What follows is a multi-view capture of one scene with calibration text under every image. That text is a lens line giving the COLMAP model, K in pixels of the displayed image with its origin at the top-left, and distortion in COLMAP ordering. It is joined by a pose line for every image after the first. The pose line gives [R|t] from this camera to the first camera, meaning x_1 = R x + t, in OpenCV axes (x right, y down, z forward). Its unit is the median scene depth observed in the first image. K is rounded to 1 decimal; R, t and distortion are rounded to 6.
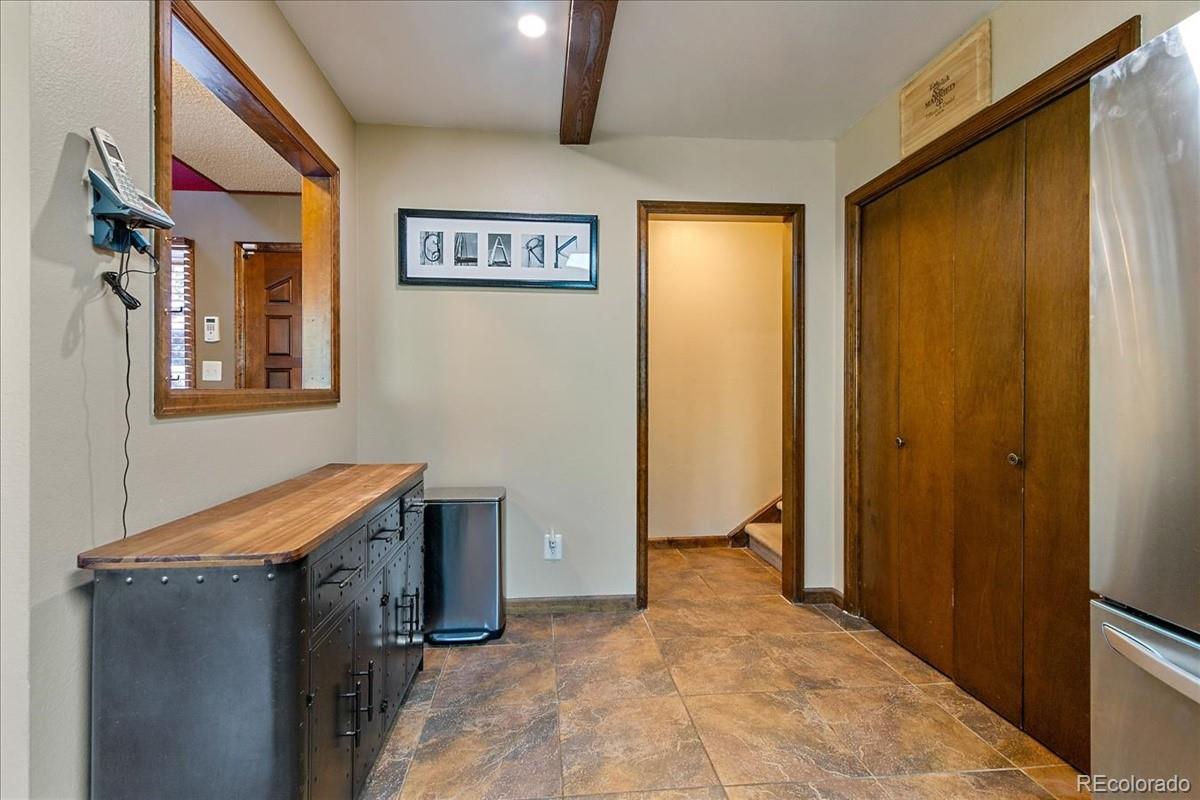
lens RADIAL K [[539.5, 0, 583.3], [0, 539.5, 389.5], [0, 0, 1]] dist [0.007230, -0.003221]
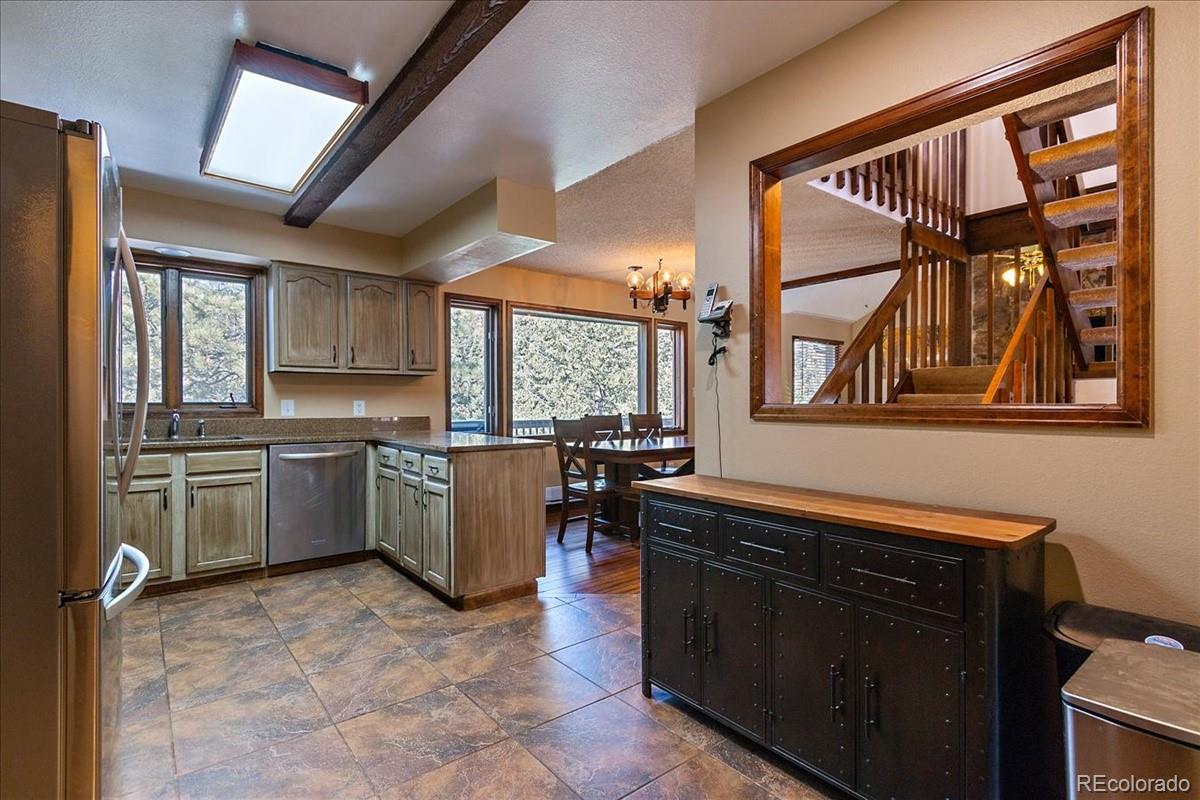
lens RADIAL K [[562.7, 0, 593.1], [0, 562.7, 403.5], [0, 0, 1]] dist [0.005049, 0.001576]
pose [[-0.825150, 0.003907, -0.564900, 0.345716], [0.001666, 0.999989, 0.004483, -0.006675], [0.564911, 0.002758, -0.825147, 1.150772]]
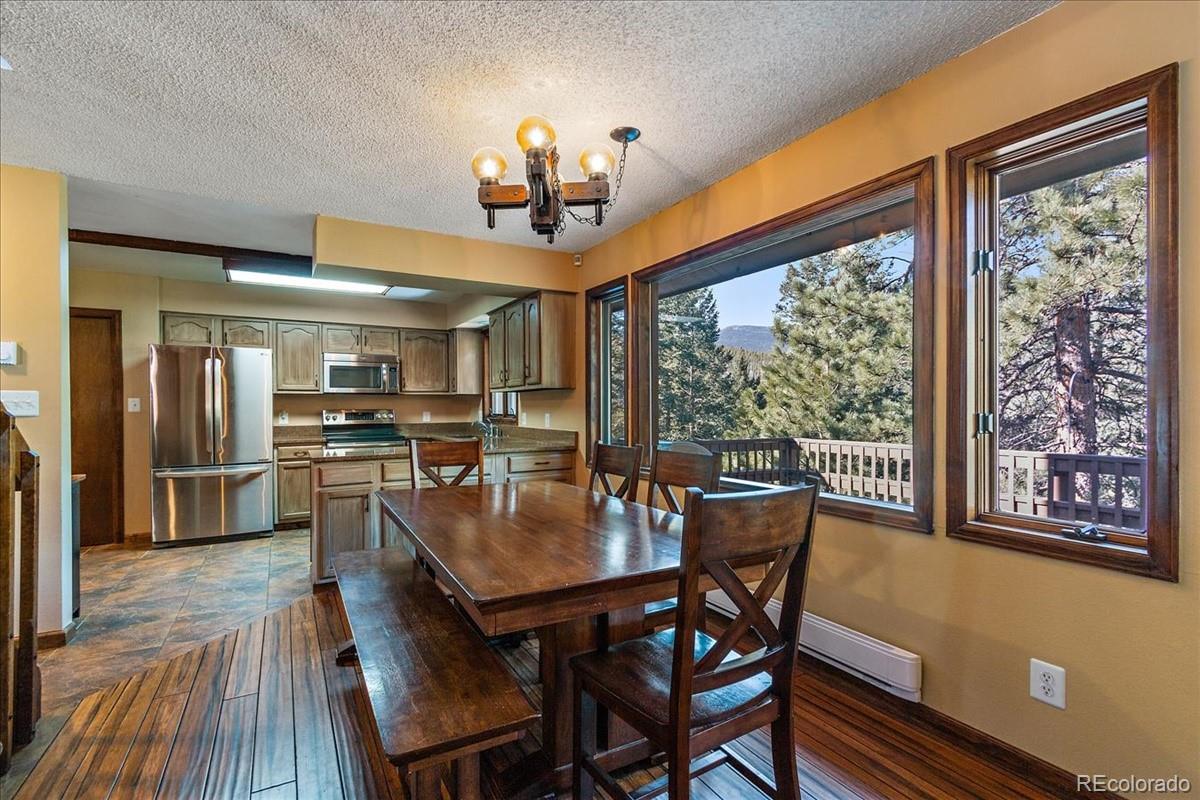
lens RADIAL K [[539.5, 0, 583.3], [0, 539.5, 411.9], [0, 0, 1]] dist [0.007230, -0.003221]
pose [[-0.422082, -0.001673, 0.906556, -1.950573], [0.007025, 0.999962, 0.005115, -0.025385], [-0.906530, 0.008527, -0.422054, -0.125918]]
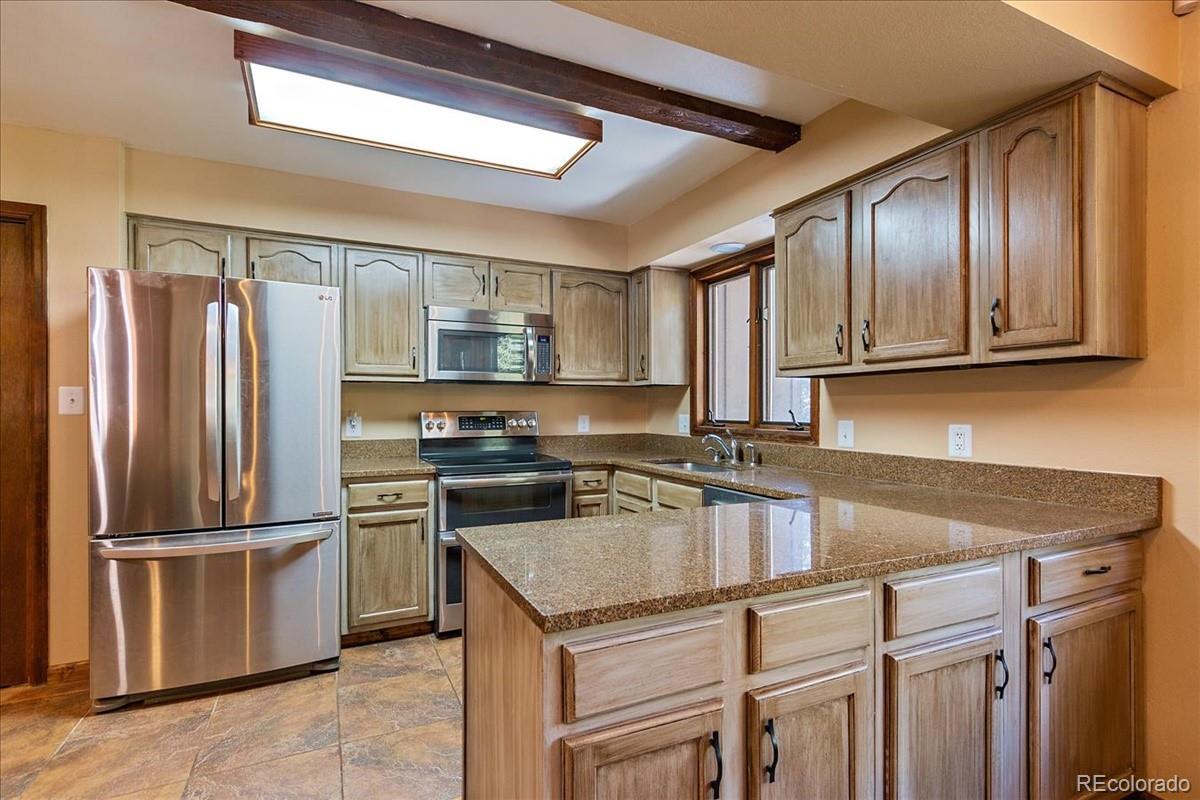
lens RADIAL K [[562.7, 0, 582.6], [0, 562.7, 411.3], [0, 0, 1]] dist [0.005049, 0.001576]
pose [[-0.348785, -0.002852, 0.937198, -0.707109], [0.001585, 0.999992, 0.003633, -0.034478], [-0.937201, 0.002753, -0.348778, 0.024025]]
